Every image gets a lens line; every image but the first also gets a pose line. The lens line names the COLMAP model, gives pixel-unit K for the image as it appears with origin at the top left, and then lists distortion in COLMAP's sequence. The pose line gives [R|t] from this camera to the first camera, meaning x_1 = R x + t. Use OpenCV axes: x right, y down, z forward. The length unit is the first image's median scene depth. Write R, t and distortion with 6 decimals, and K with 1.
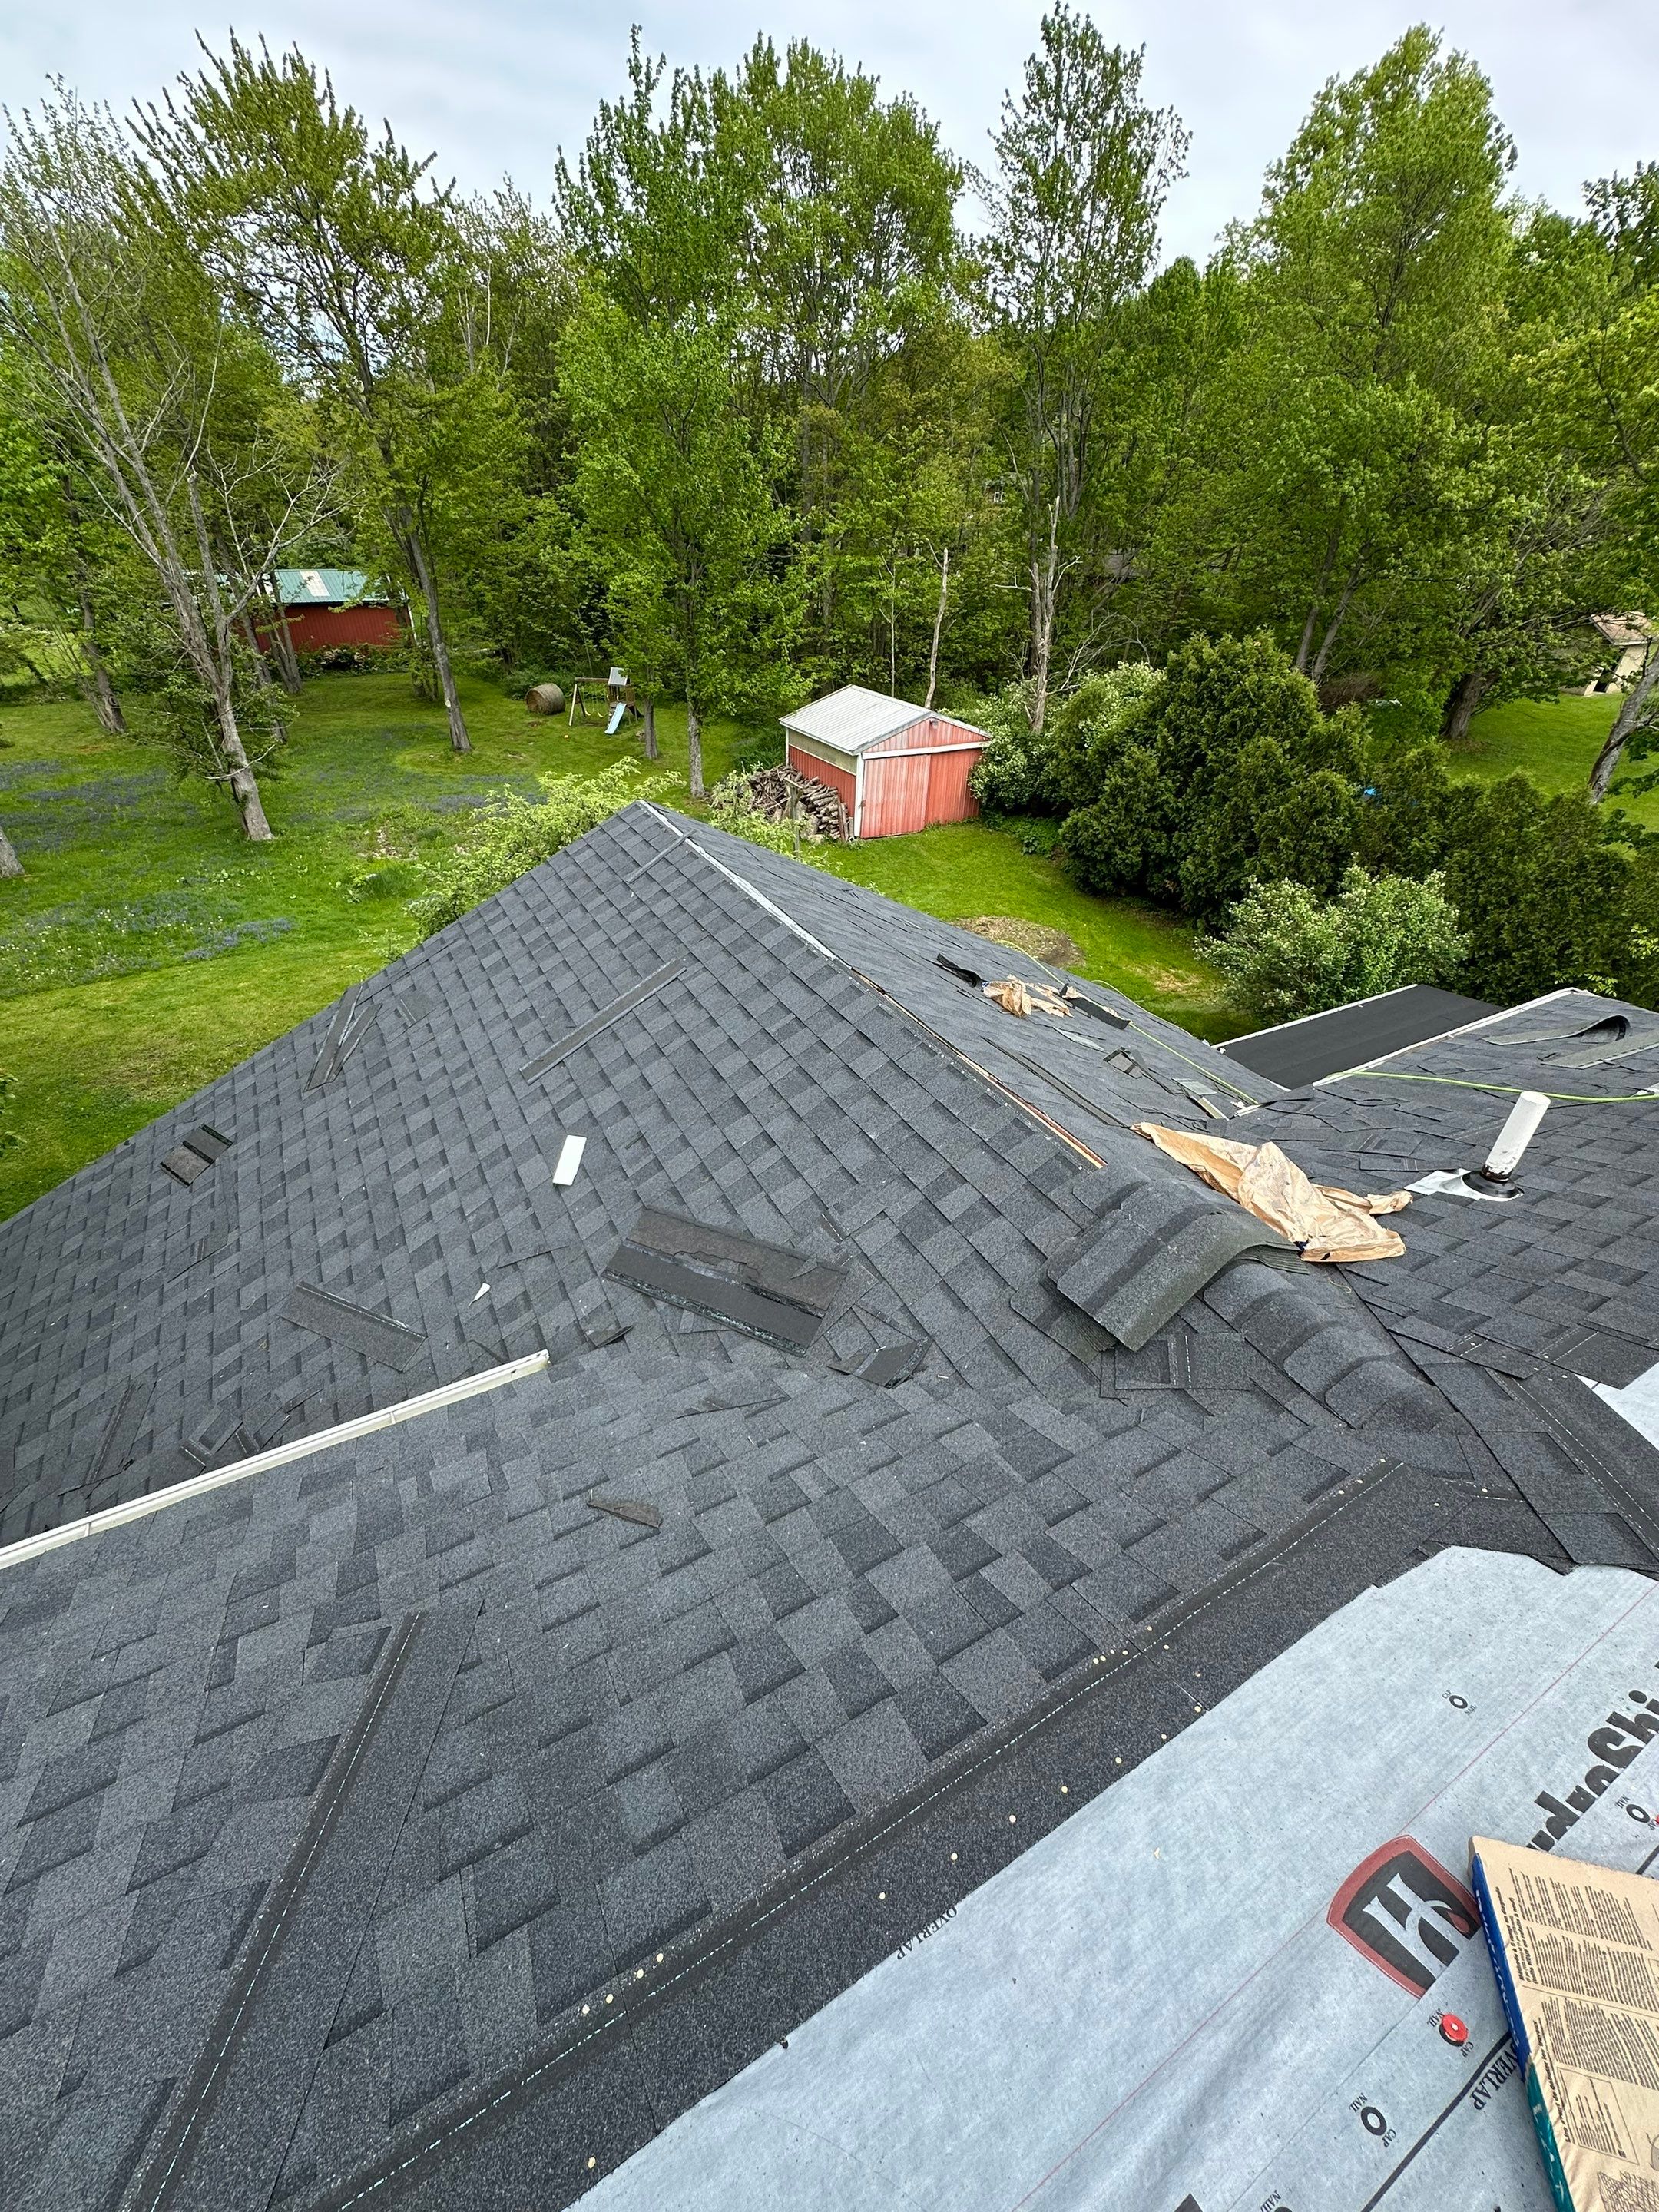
lens RADIAL K [[892.9, 0, 840.9], [0, 892.9, 1108.1], [0, 0, 1]] dist [-0.005796, 0.000907]
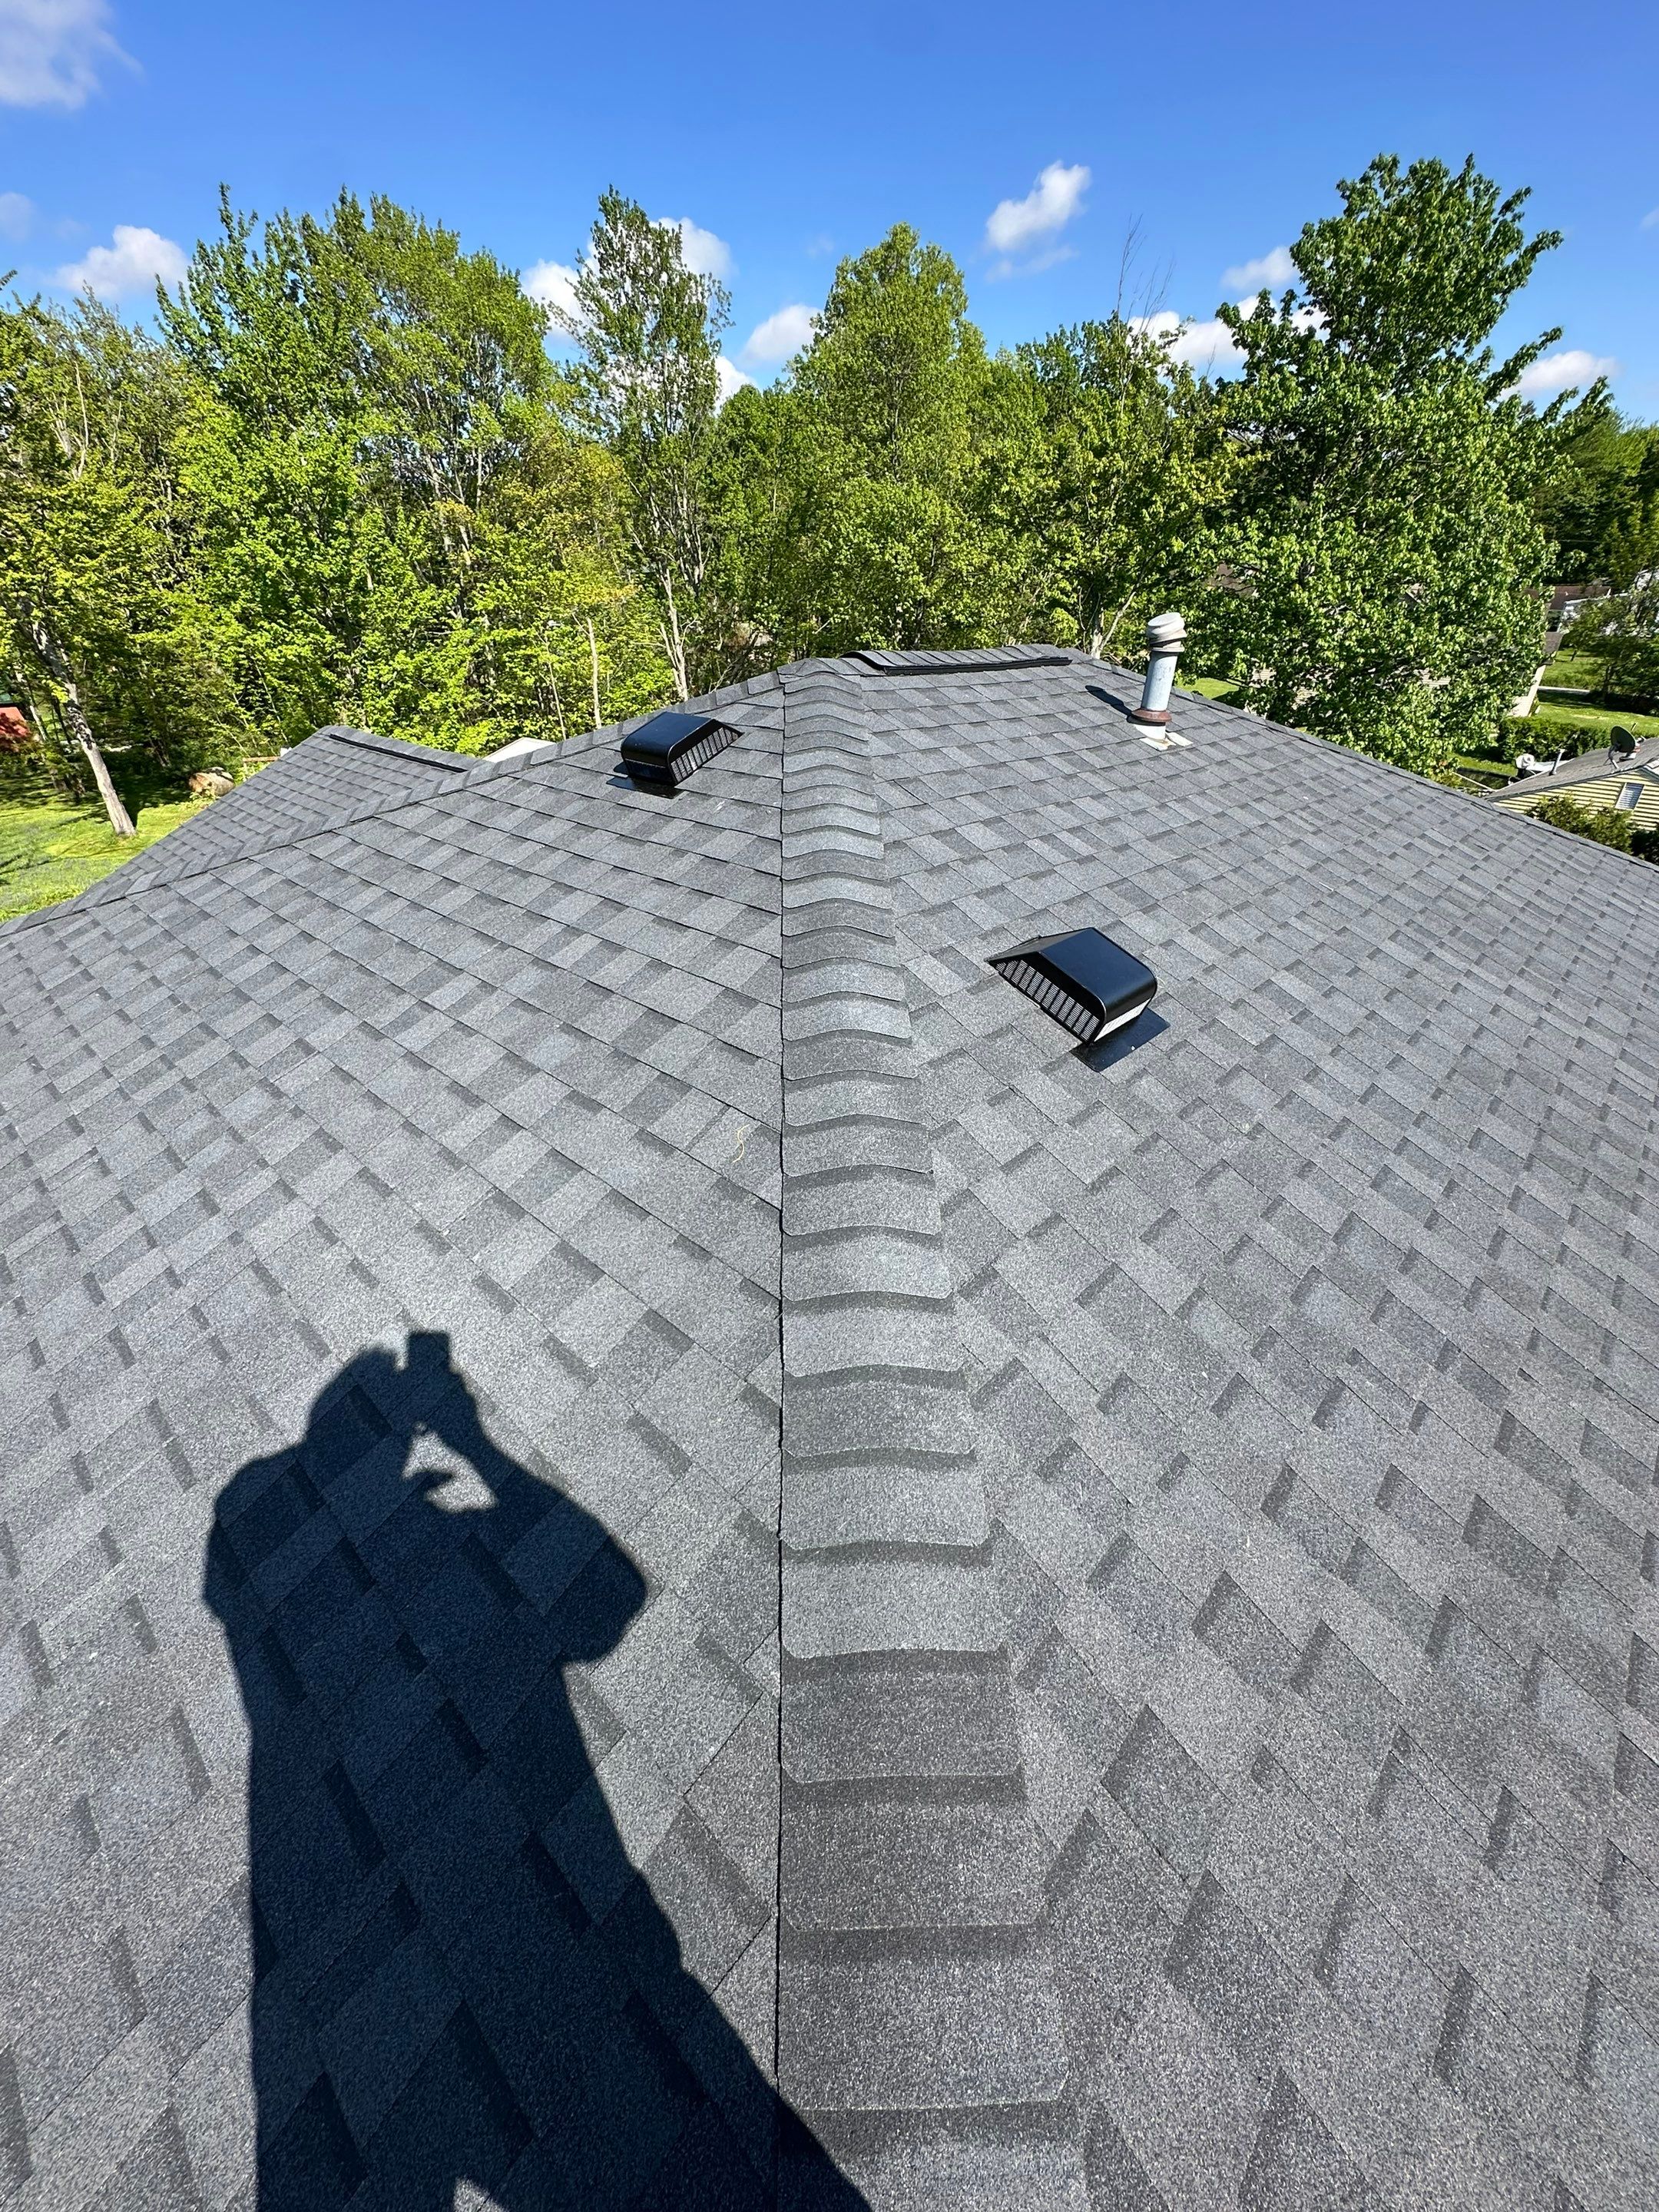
lens RADIAL K [[892.9, 0, 835.8], [0, 892.9, 1105.0], [0, 0, 1]] dist [-0.005796, 0.000907]
pose [[0.950388, -0.172638, 0.258763, 0.019699], [0.191987, 0.980057, -0.051272, 0.144084], [-0.244752, 0.098407, 0.964579, -0.167042]]
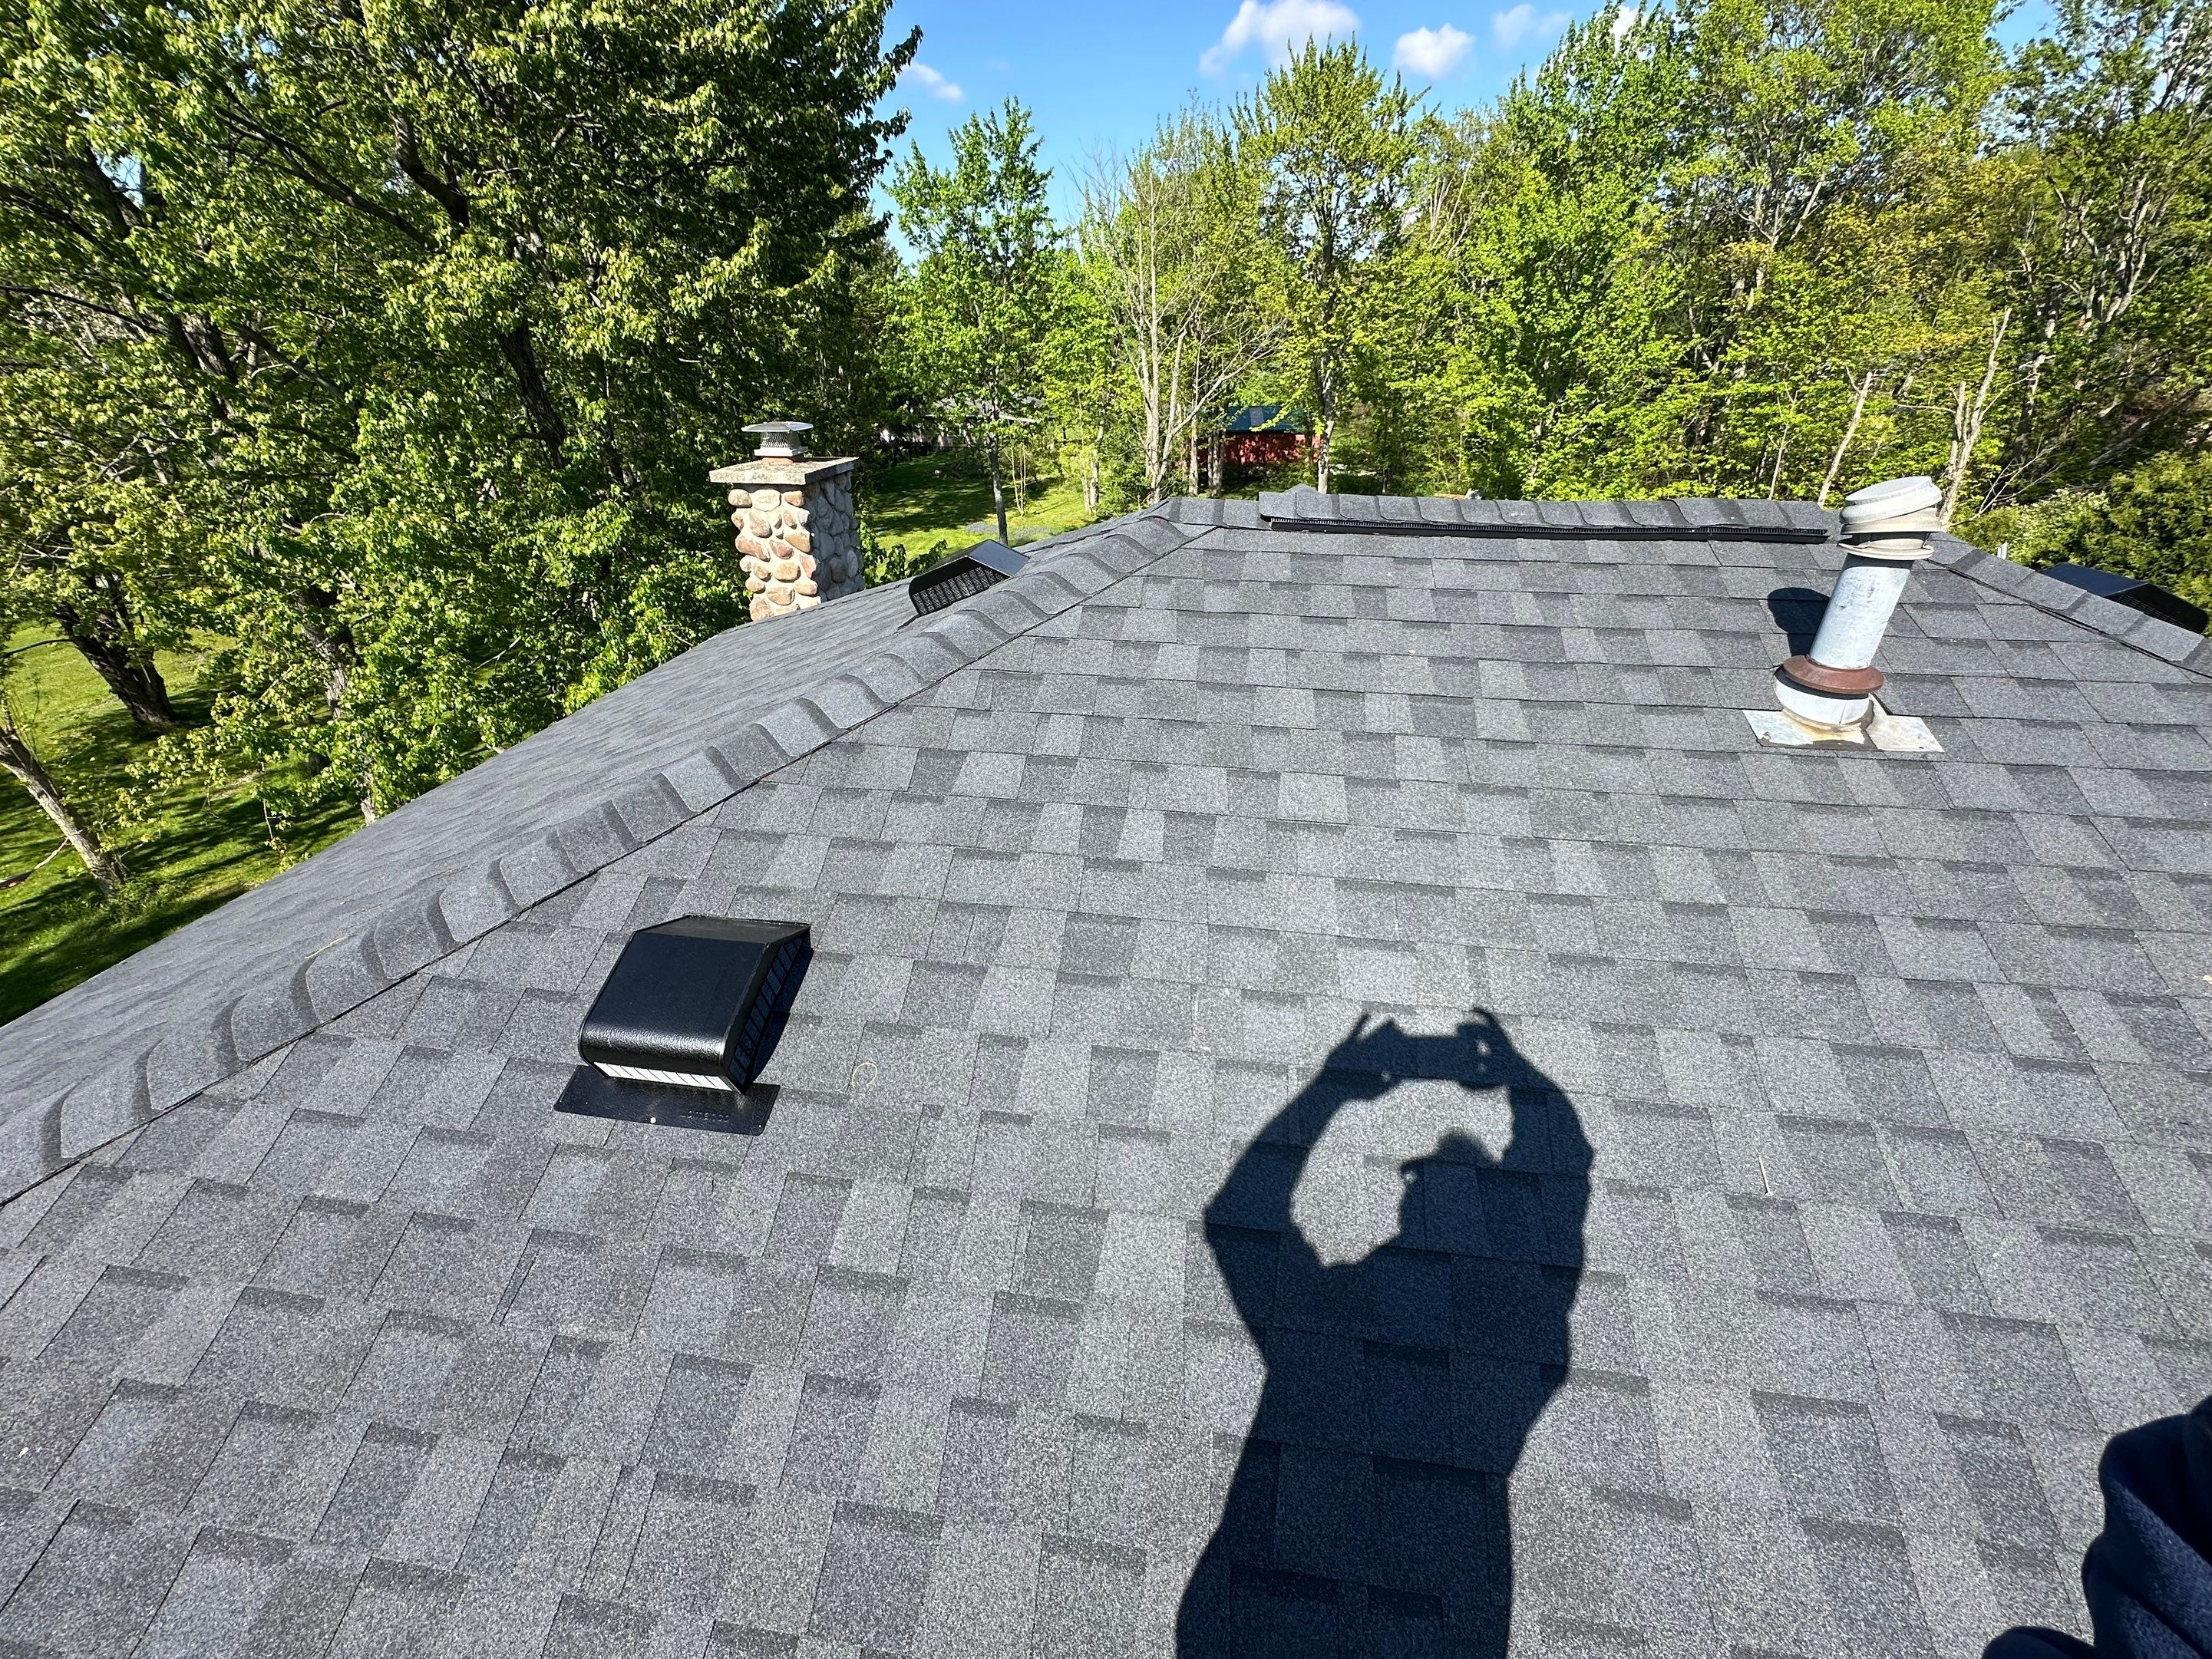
lens RADIAL K [[892.8, 0, 1096.5], [0, 892.8, 822.1], [0, 0, 1]] dist [-0.005796, 0.000907]
pose [[0.794990, 0.249400, -0.552984, 0.143957], [-0.311394, 0.950088, -0.019173, 0.105890], [0.520601, 0.187438, 0.832971, -0.121603]]
